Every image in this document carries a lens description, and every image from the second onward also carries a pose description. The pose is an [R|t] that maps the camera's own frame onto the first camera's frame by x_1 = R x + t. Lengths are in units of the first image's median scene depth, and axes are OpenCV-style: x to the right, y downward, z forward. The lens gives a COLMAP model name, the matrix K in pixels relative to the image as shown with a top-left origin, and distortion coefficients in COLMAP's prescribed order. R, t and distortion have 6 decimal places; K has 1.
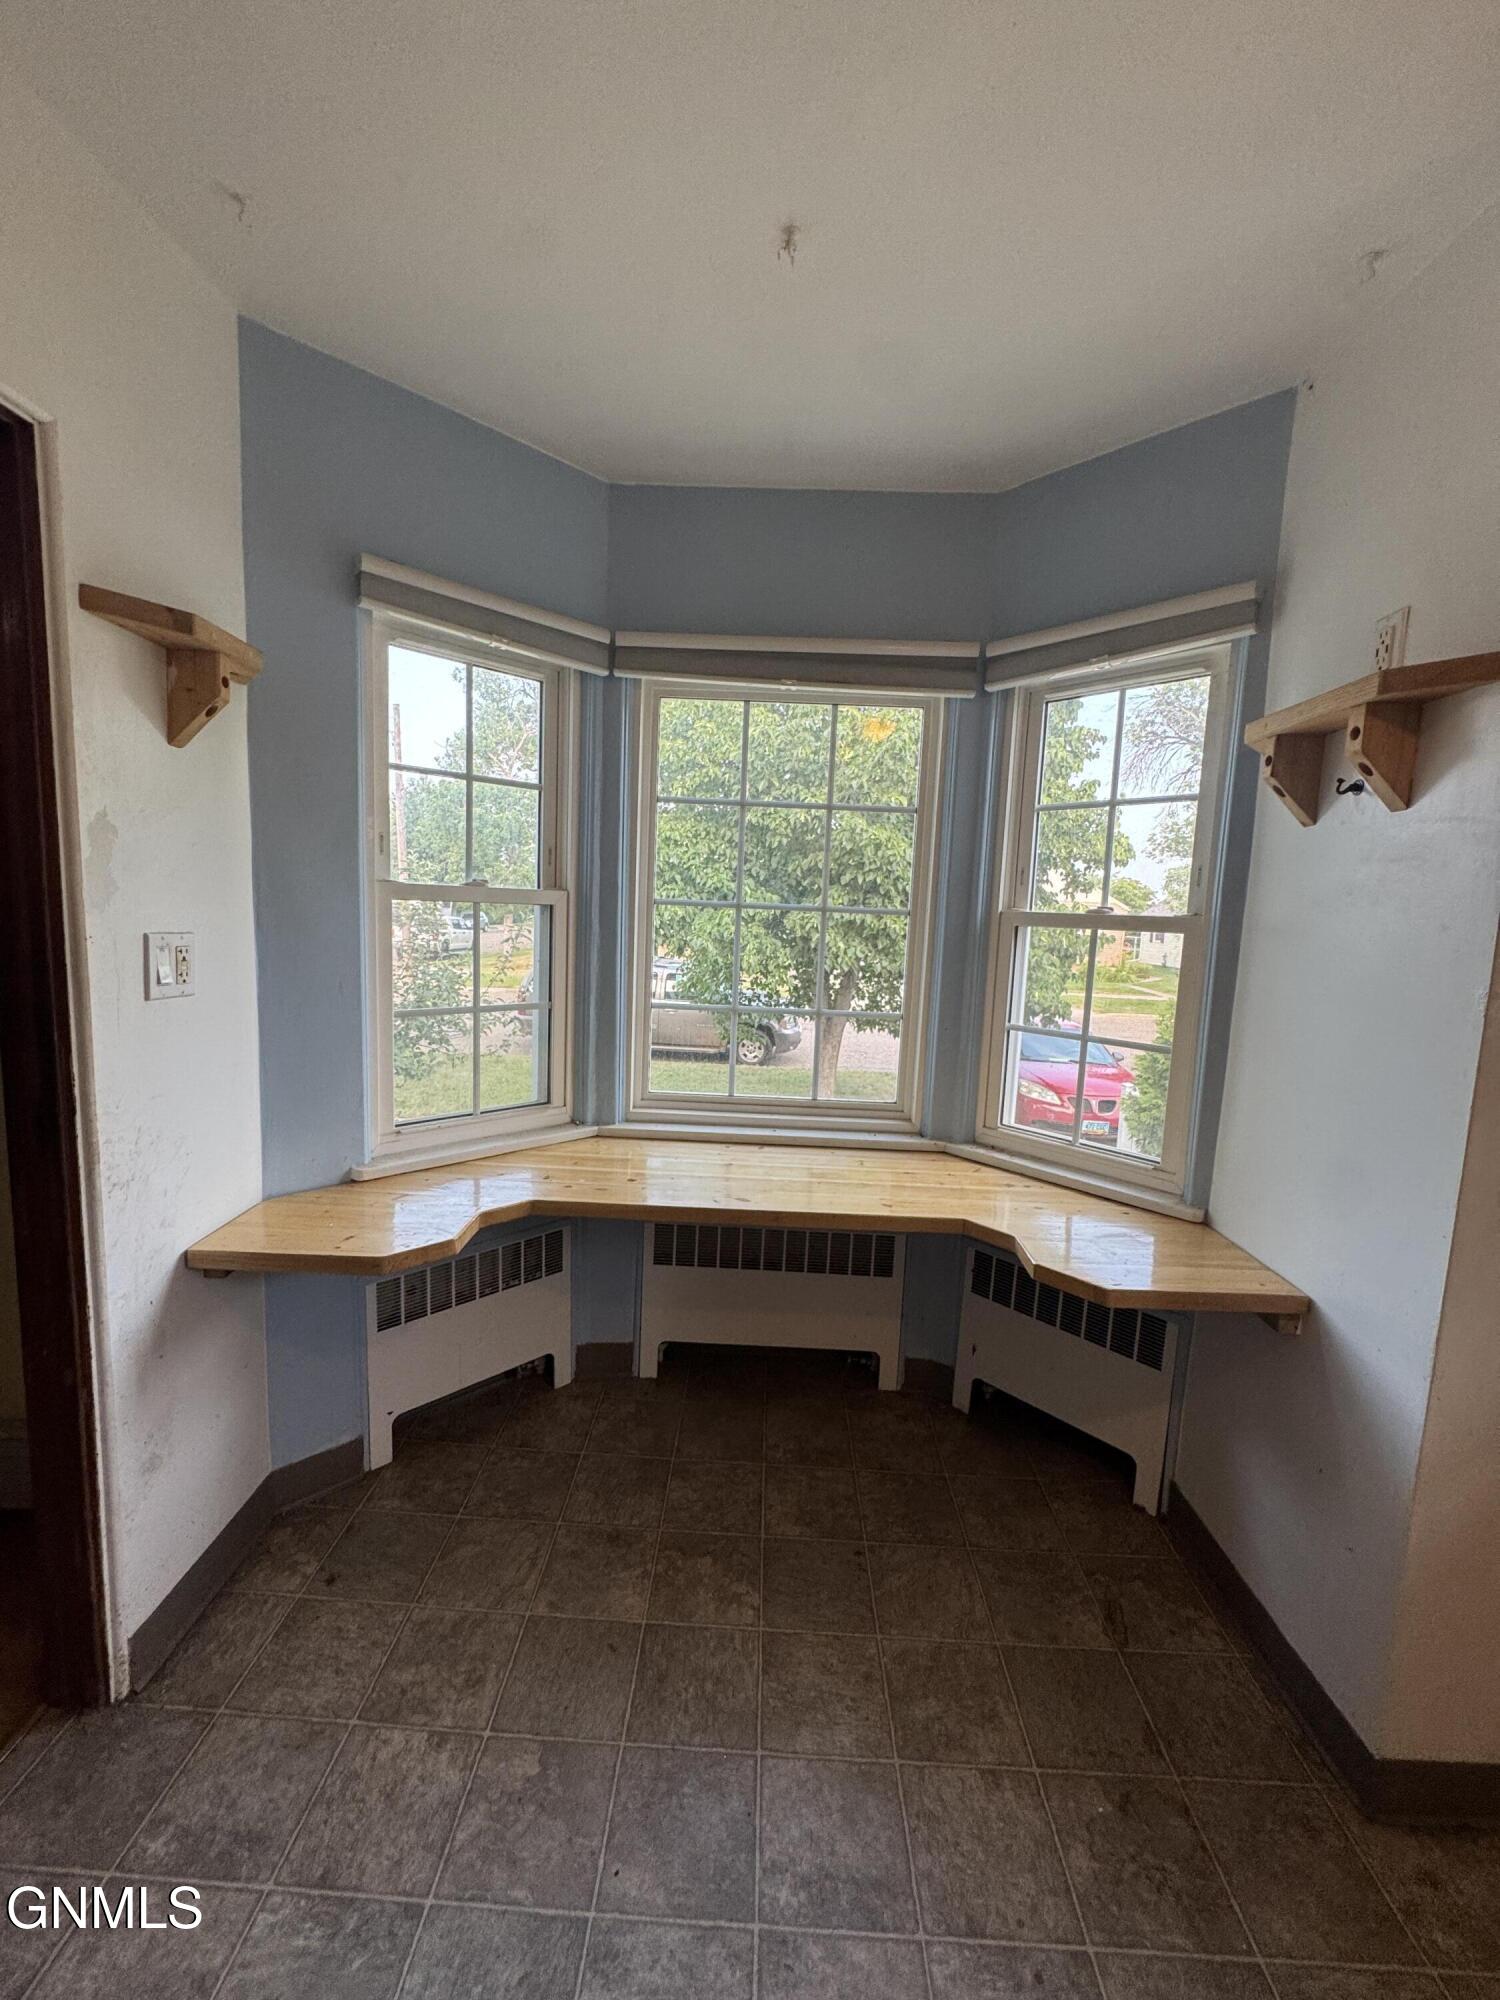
lens RADIAL K [[798.4, 0, 758.0], [0, 798.4, 983.3], [0, 0, 1]] dist [-0.005689, 0.000951]
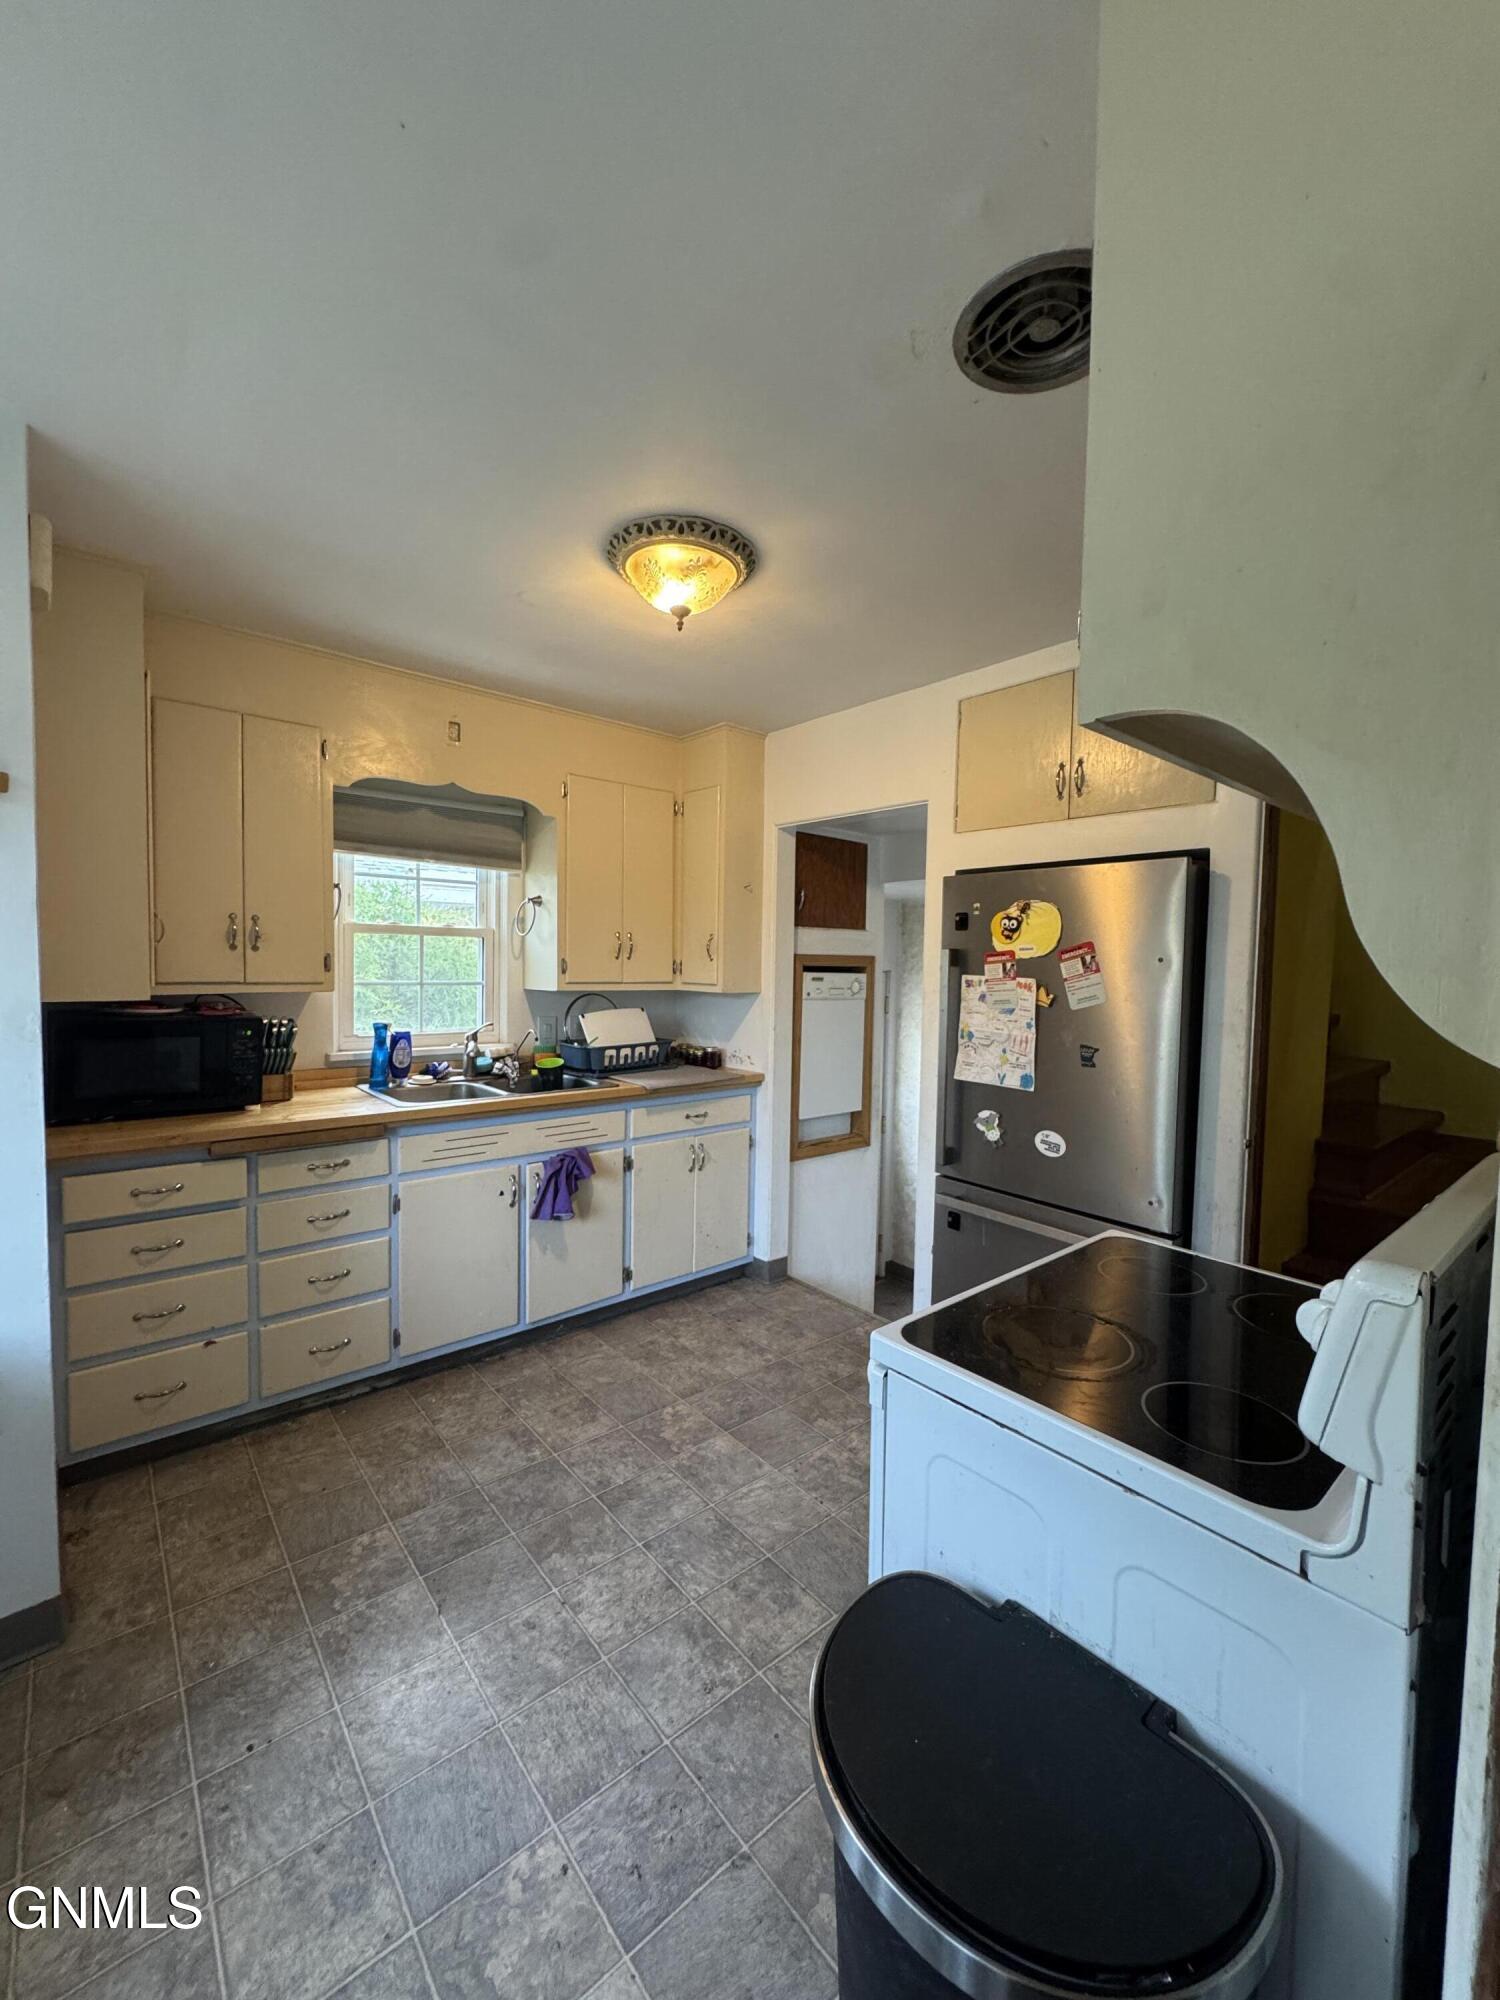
lens RADIAL K [[798.4, 0, 746.8], [0, 798.4, 1006.1], [0, 0, 1]] dist [-0.005689, 0.000951]
pose [[-0.665998, -0.079953, 0.741656, -1.030160], [0.032113, 0.990245, 0.135589, -0.153279], [-0.745262, 0.114119, -0.656933, 1.060779]]
